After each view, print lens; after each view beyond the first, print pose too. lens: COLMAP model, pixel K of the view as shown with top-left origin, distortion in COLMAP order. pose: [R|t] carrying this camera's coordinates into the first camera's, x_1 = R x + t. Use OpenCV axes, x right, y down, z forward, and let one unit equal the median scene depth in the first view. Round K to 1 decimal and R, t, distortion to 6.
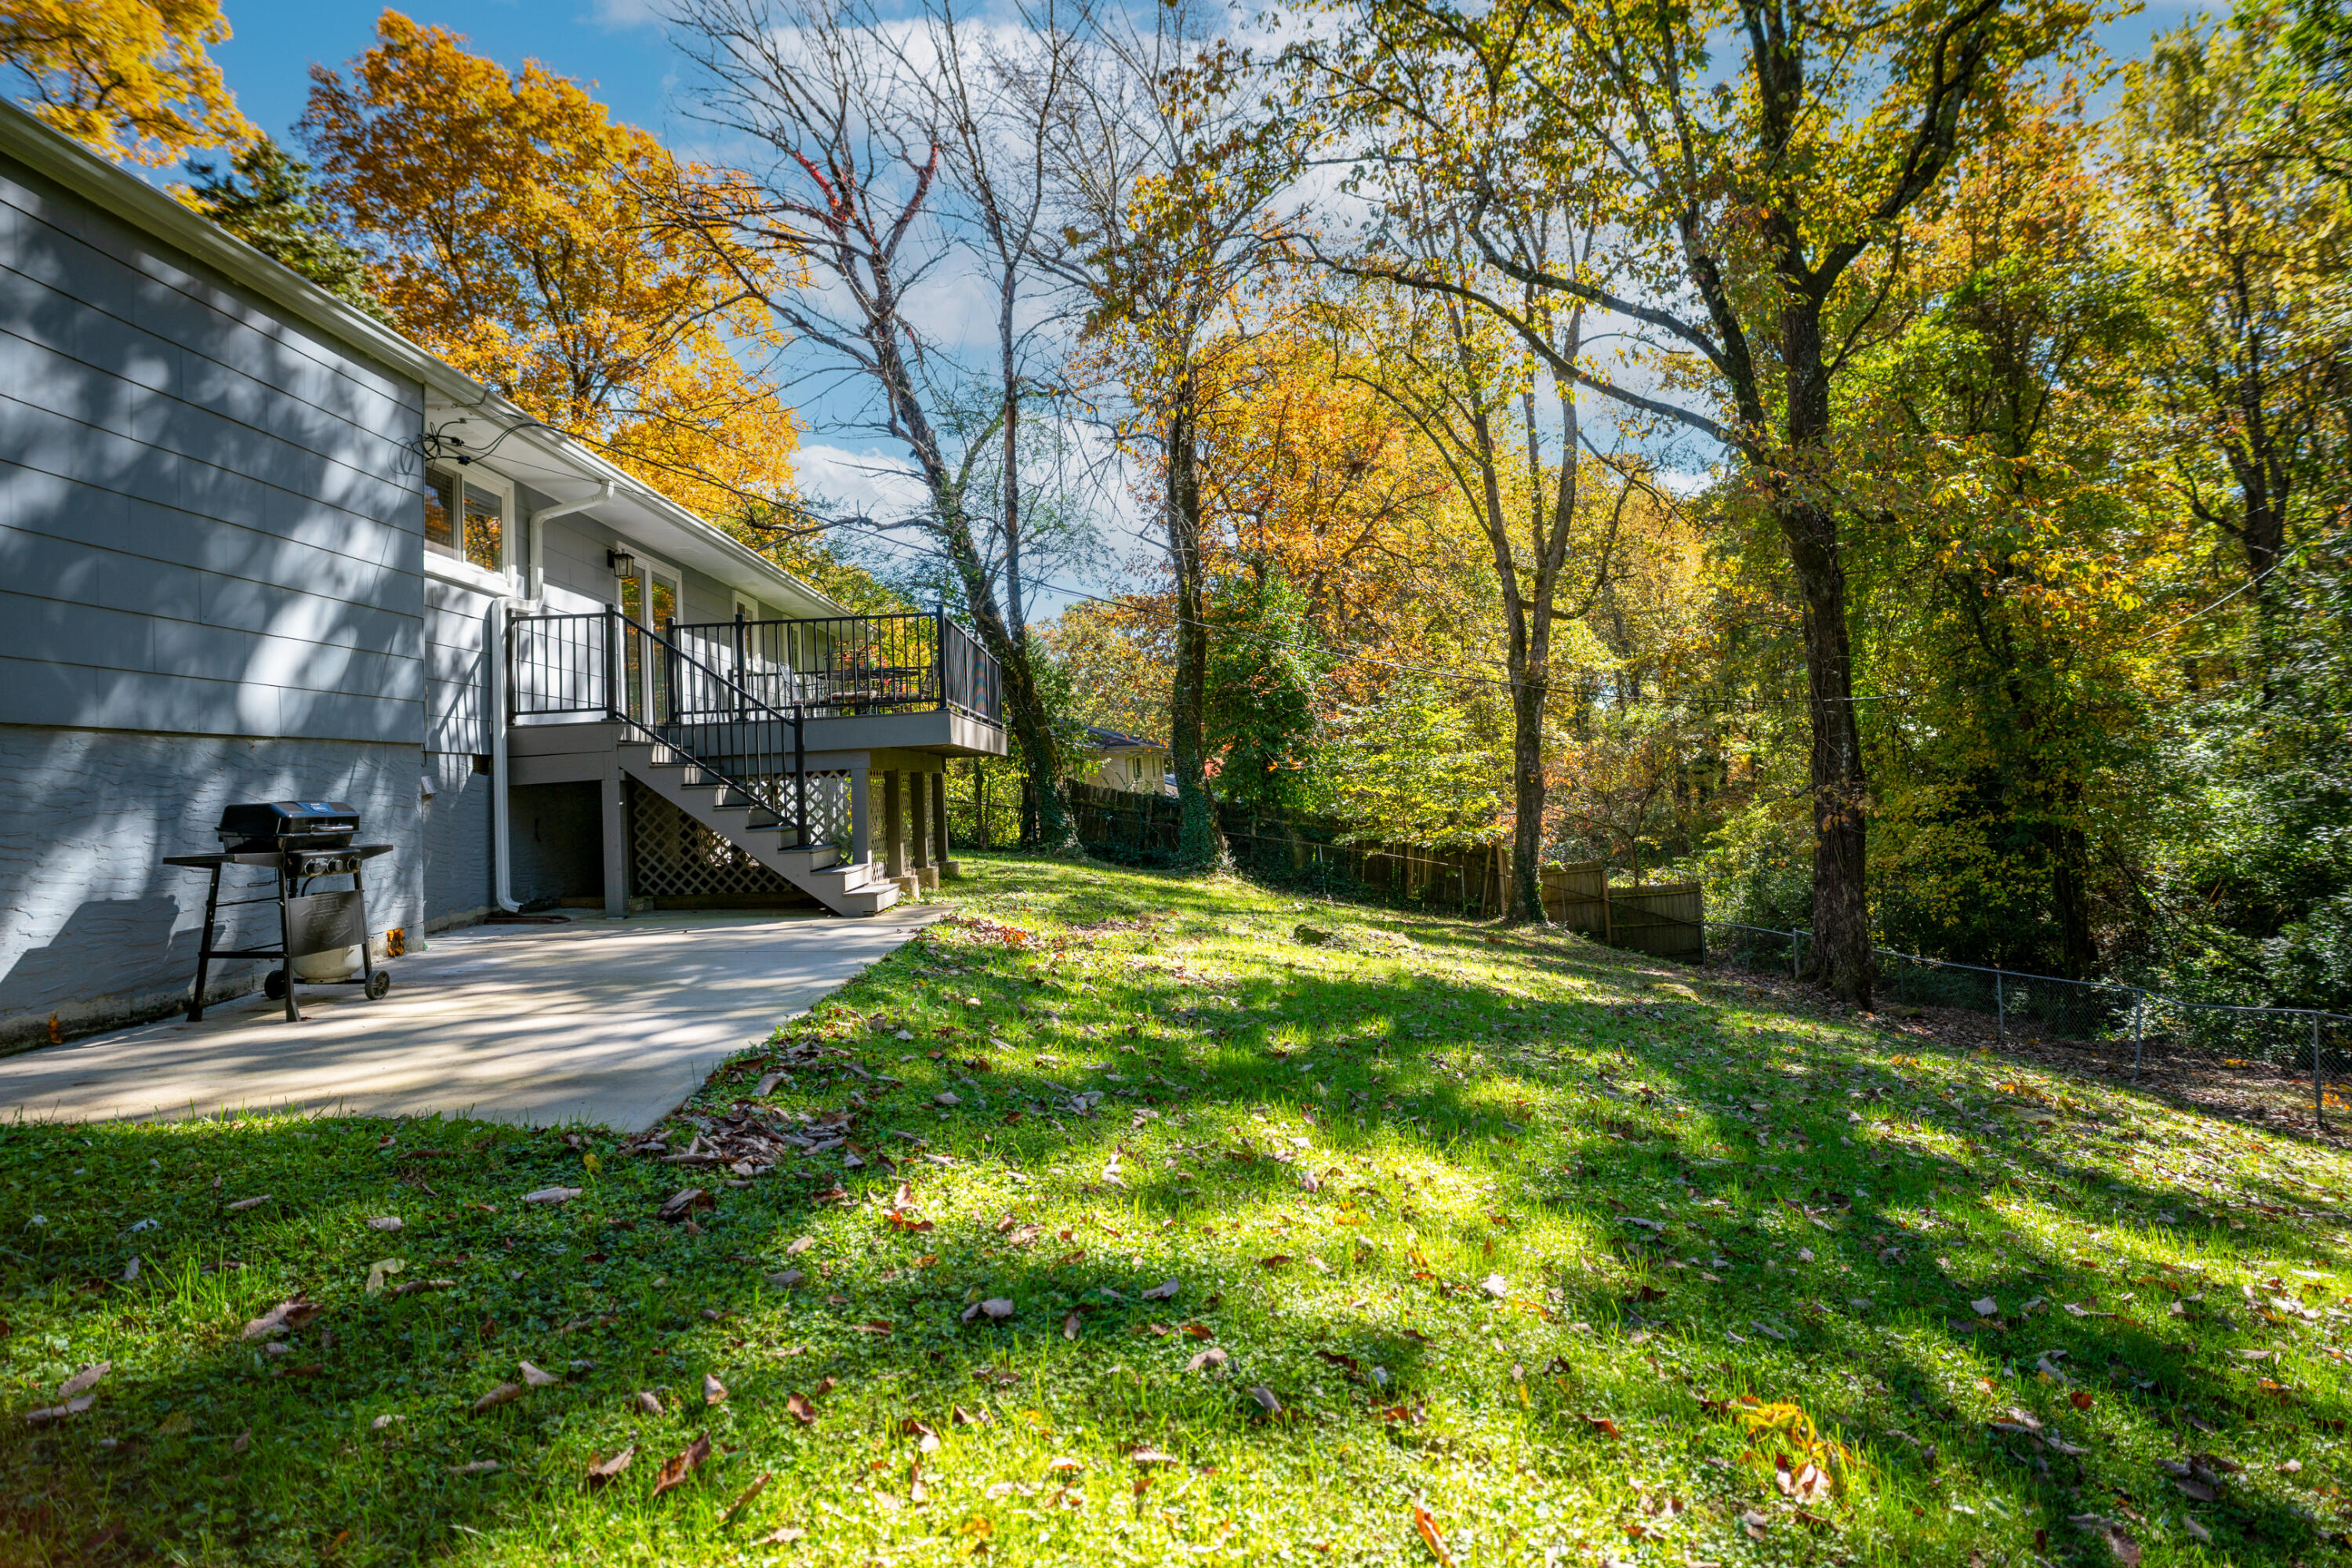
lens RADIAL K [[1207.2, 0, 1259.7], [0, 1207.2, 696.3], [0, 0, 1]] dist [-0.072526, 0.028954]
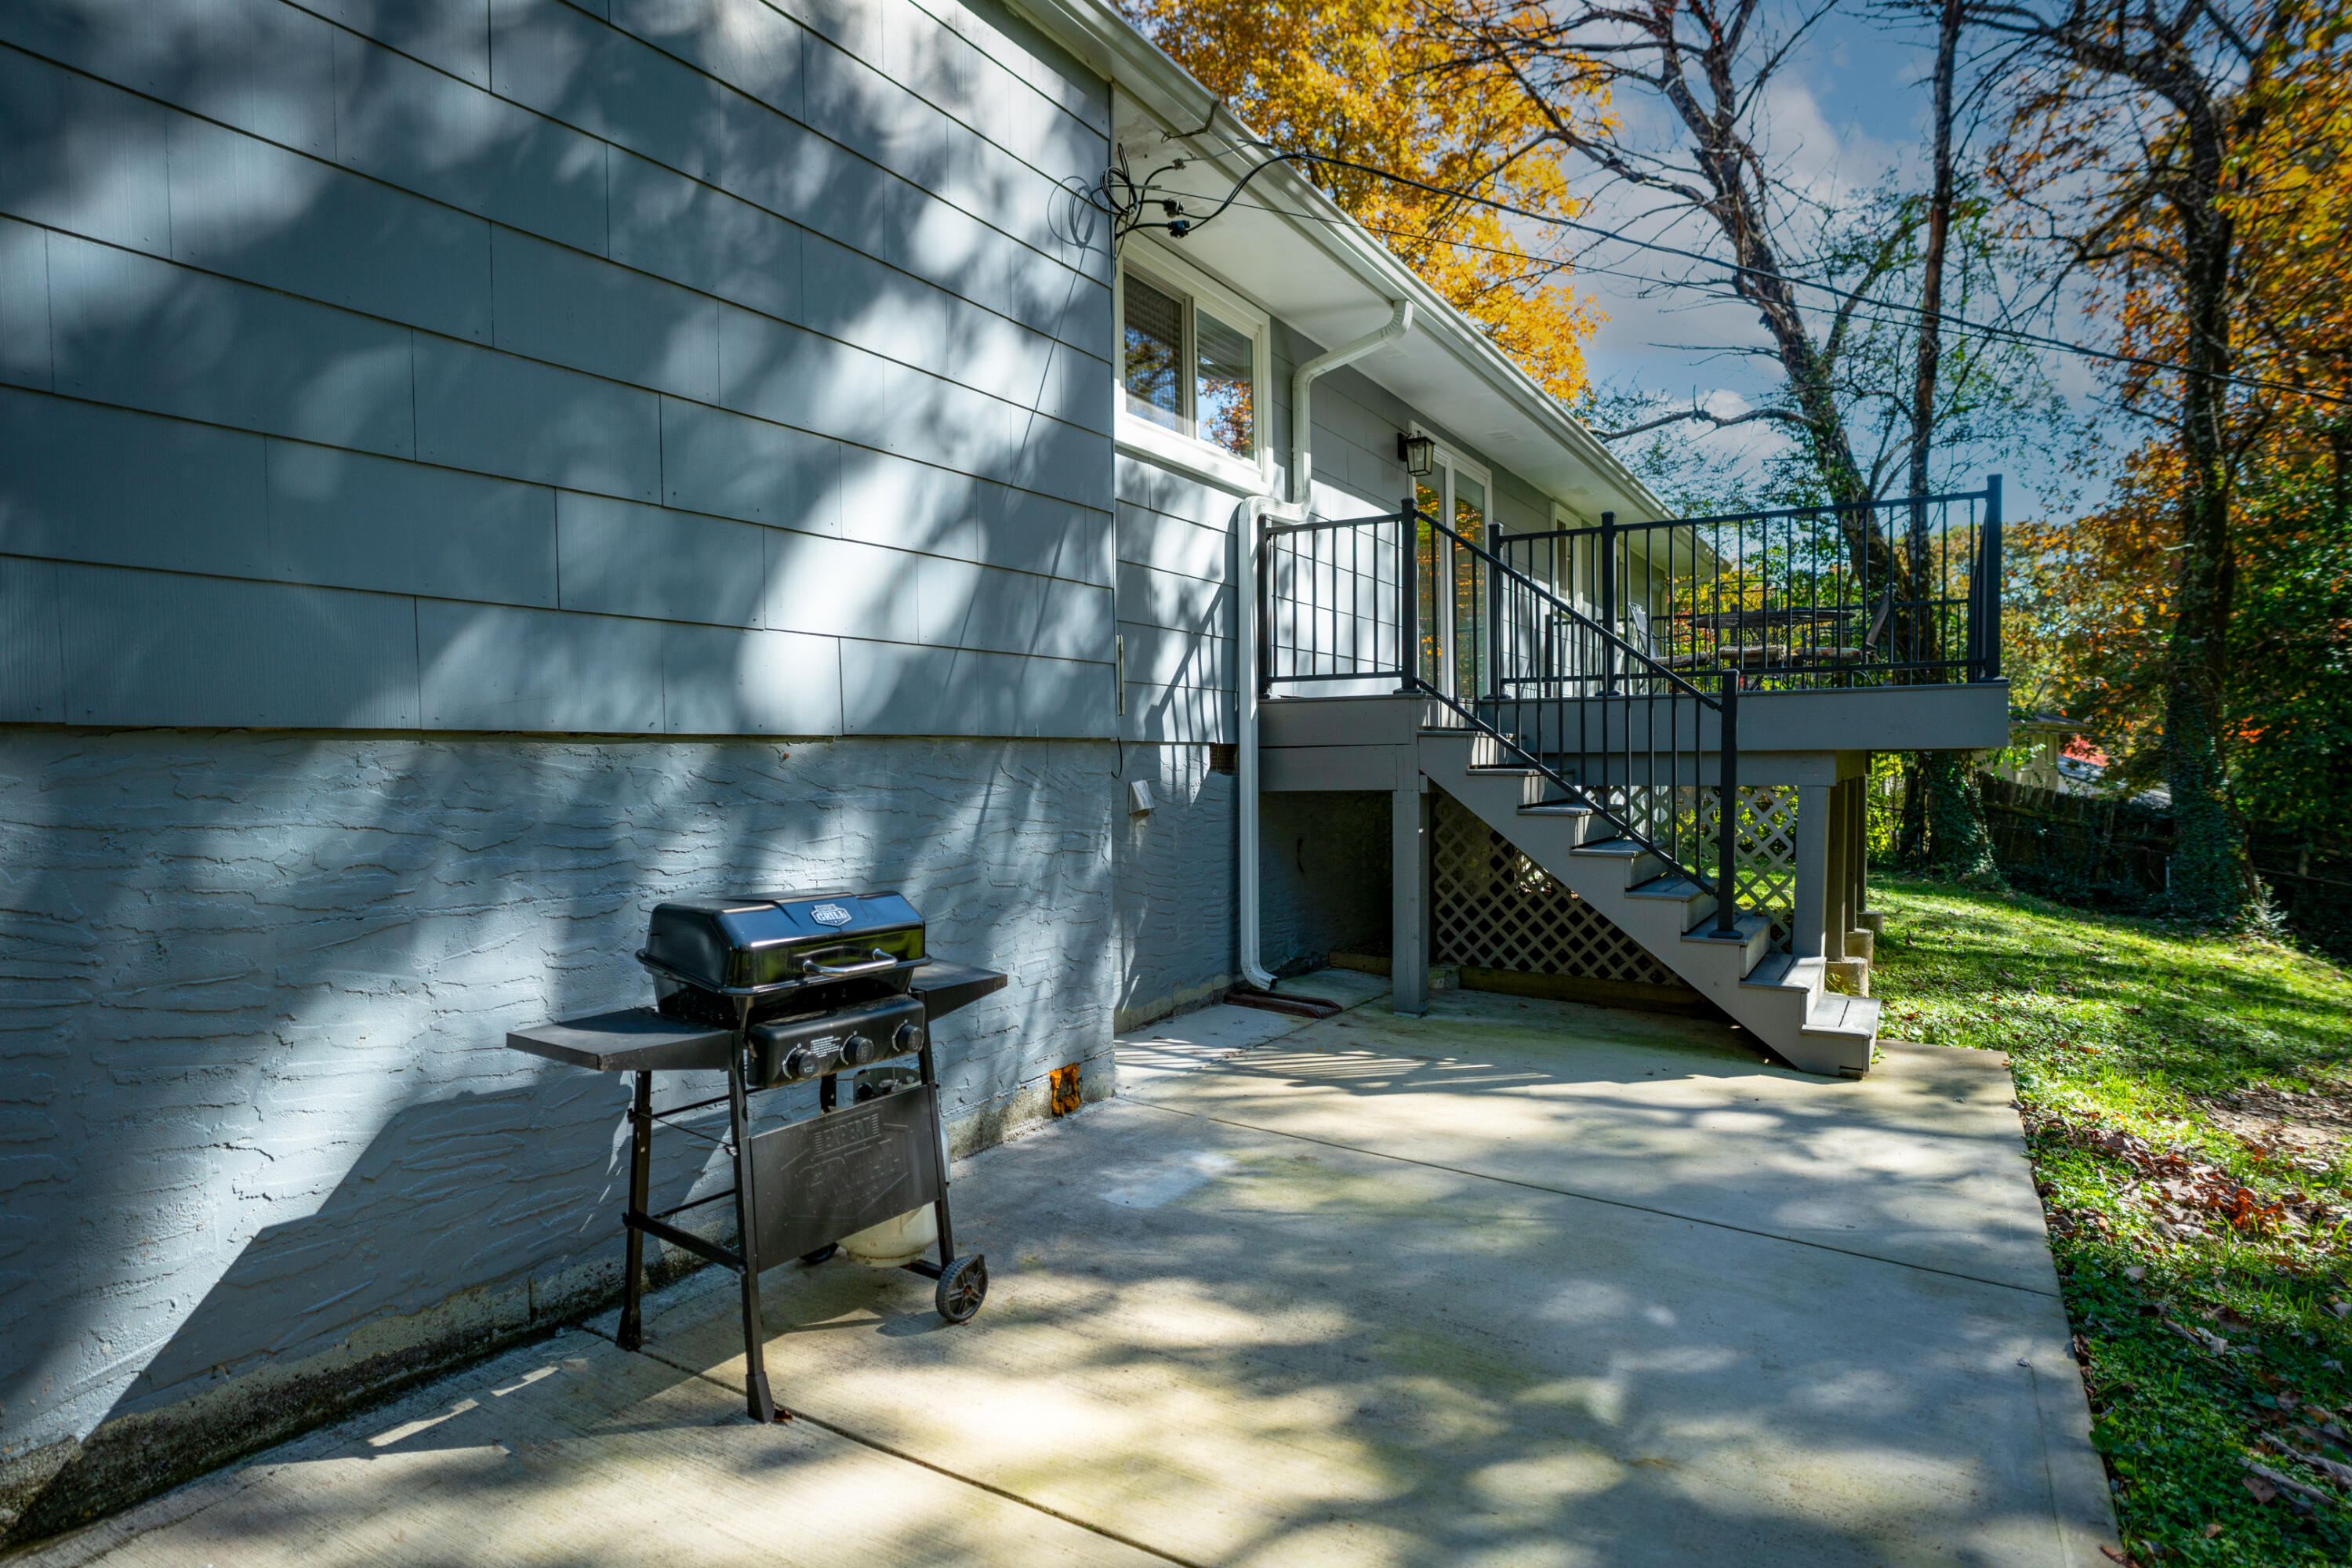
lens RADIAL K [[1309.5, 0, 1165.4], [0, 1309.5, 800.9], [0, 0, 1]] dist [-0.056068, 0.036342]
pose [[0.788587, 0.068659, -0.611078, -0.233907], [0.001741, 0.993494, 0.113874, -0.001188], [0.614920, -0.090863, 0.783337, 0.395732]]
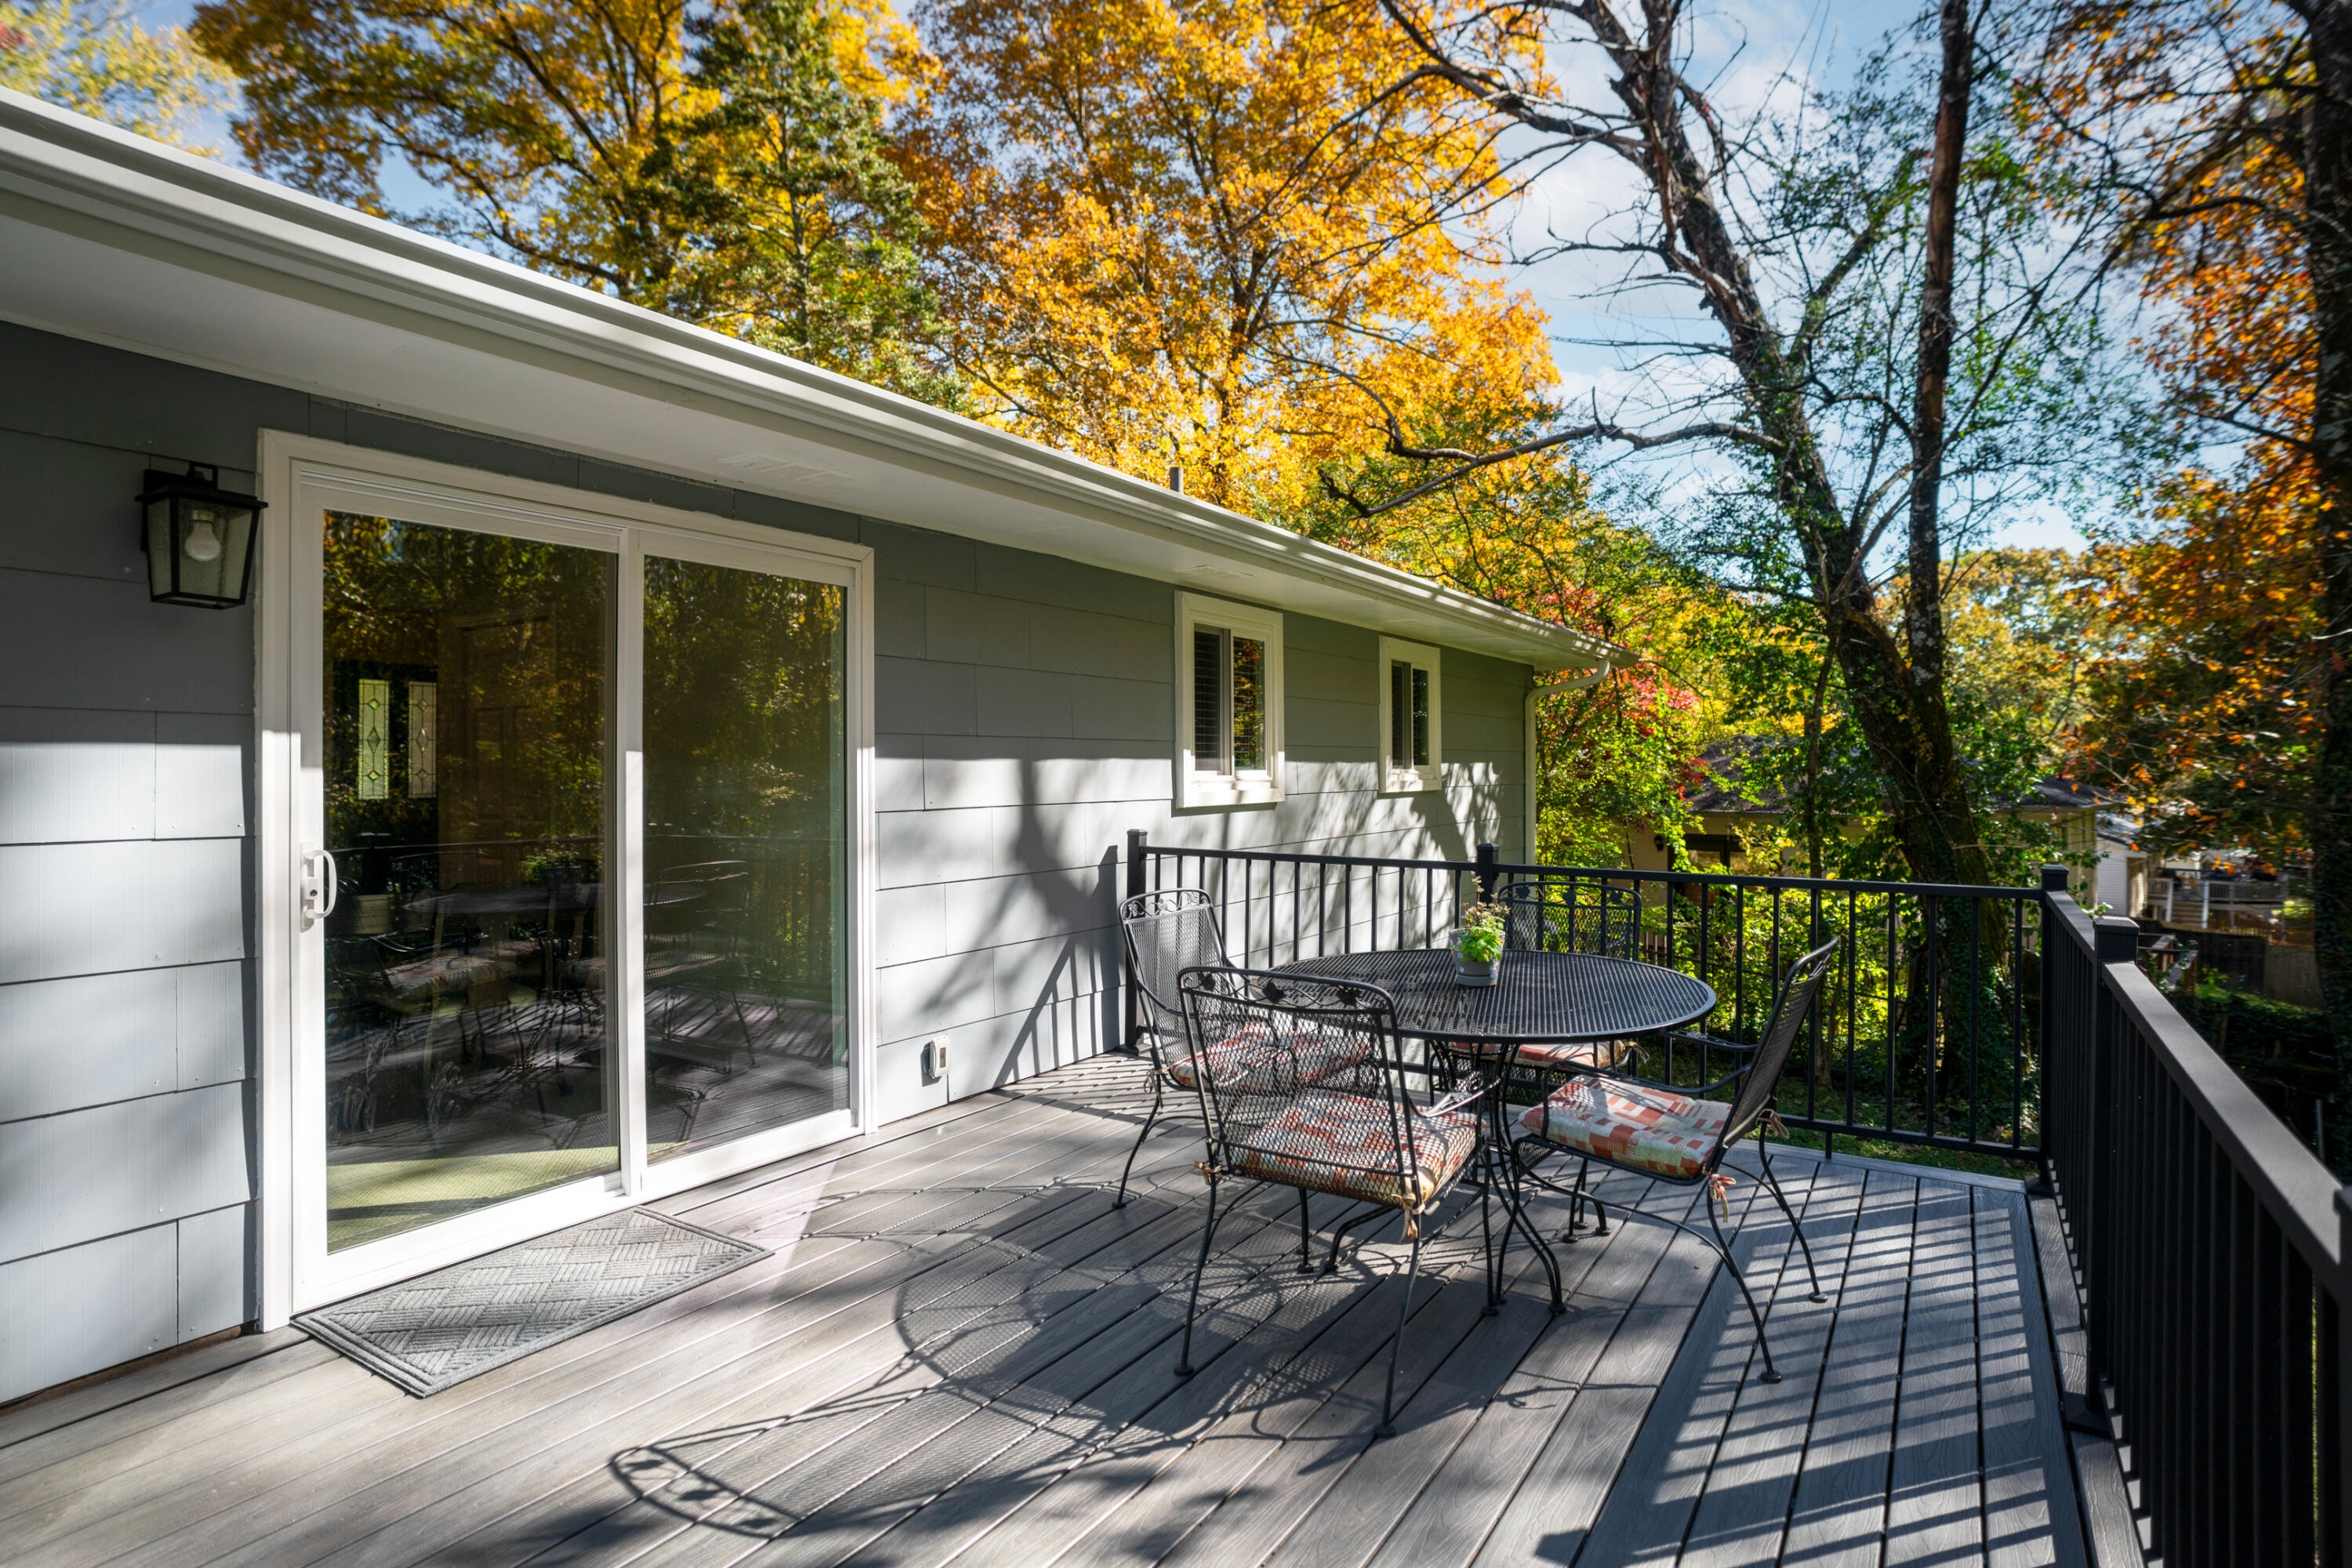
lens RADIAL K [[1242.1, 0, 1186.7], [0, 1242.1, 747.9], [0, 0, 1]] dist [-0.043362, 0.026277]
pose [[0.777812, 0.047893, -0.626669, -0.359856], [-0.003497, 0.997407, 0.071886, -0.133177], [0.628487, -0.053722, 0.775963, 1.287791]]
